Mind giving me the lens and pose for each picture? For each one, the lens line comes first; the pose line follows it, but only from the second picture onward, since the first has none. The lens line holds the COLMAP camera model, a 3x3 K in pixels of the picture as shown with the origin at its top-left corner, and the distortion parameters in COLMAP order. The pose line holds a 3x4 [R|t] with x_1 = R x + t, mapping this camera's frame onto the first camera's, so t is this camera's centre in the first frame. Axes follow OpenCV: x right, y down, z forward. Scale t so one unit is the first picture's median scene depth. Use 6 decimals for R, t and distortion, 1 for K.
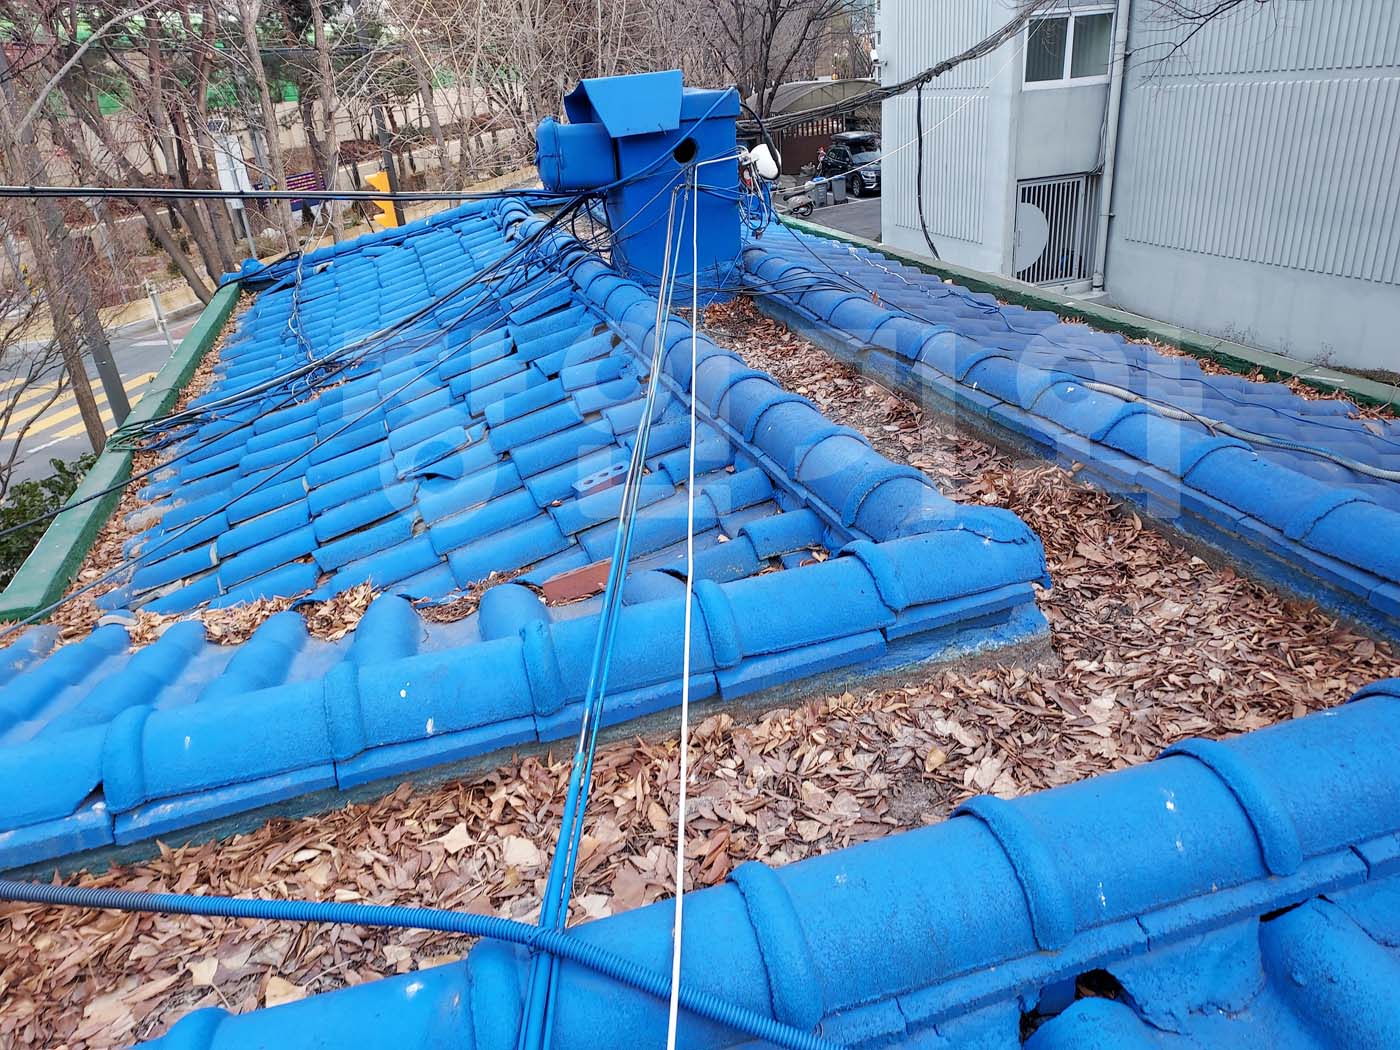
lens RADIAL K [[1023.1, 0, 696.9], [0, 1023.1, 545.5], [0, 0, 1]] dist [0.077183, -0.047714]
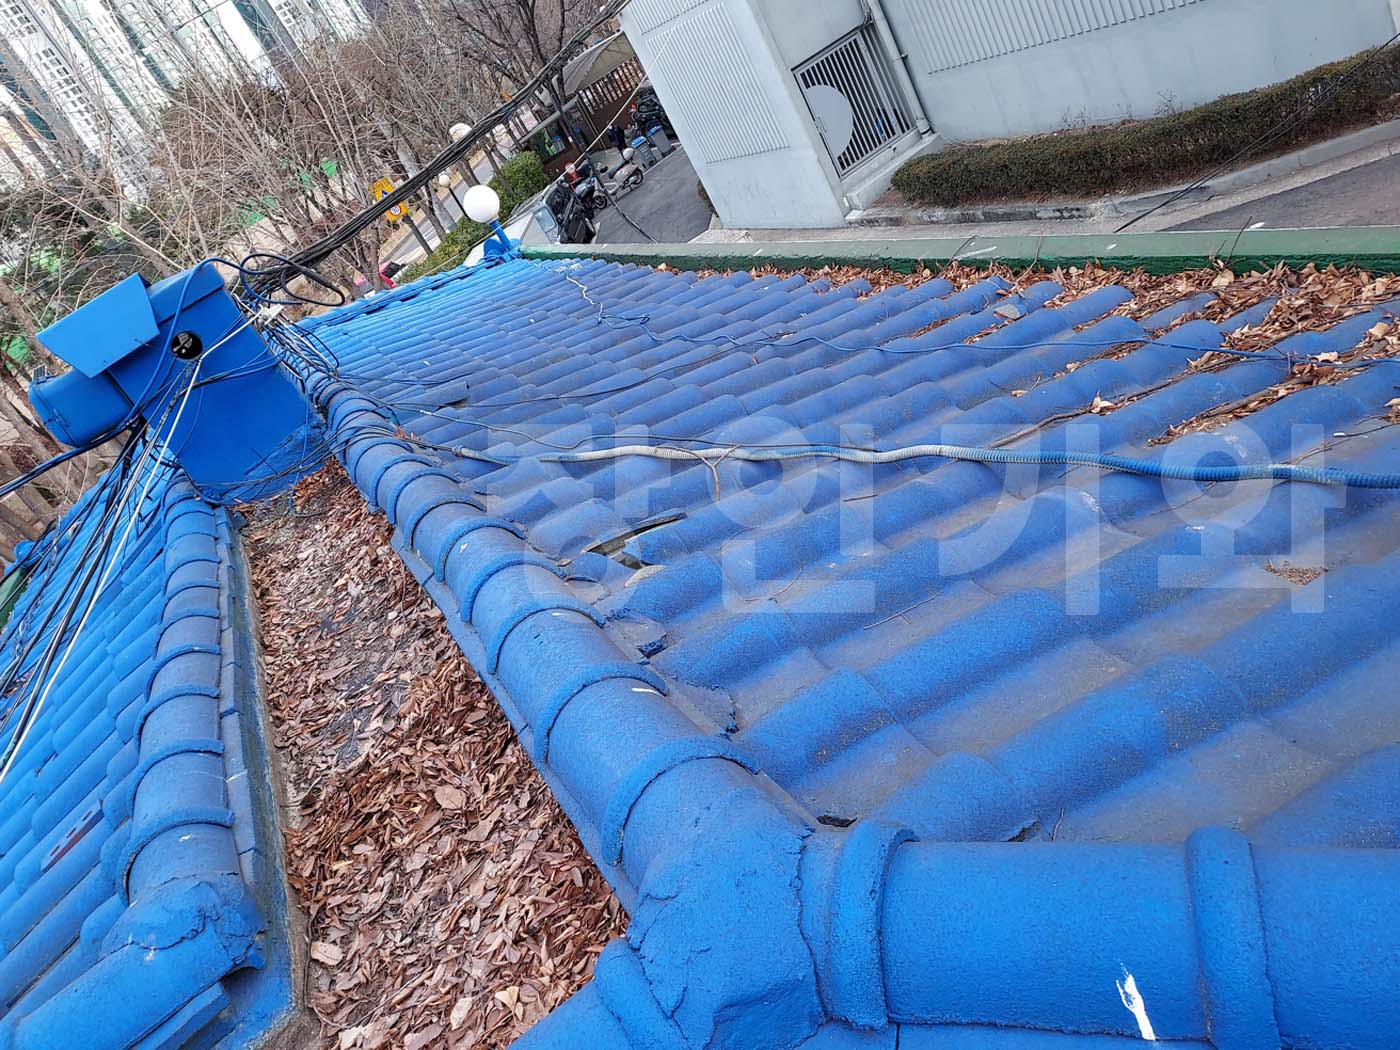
lens RADIAL K [[1094.9, 0, 670.2], [0, 1094.9, 500.3], [0, 0, 1]] dist [0.103140, -0.156222]
pose [[0.902681, -0.426616, -0.056268, 0.352949], [0.424839, 0.904337, -0.041068, -0.047761], [0.068406, 0.013166, 0.997571, 0.081911]]
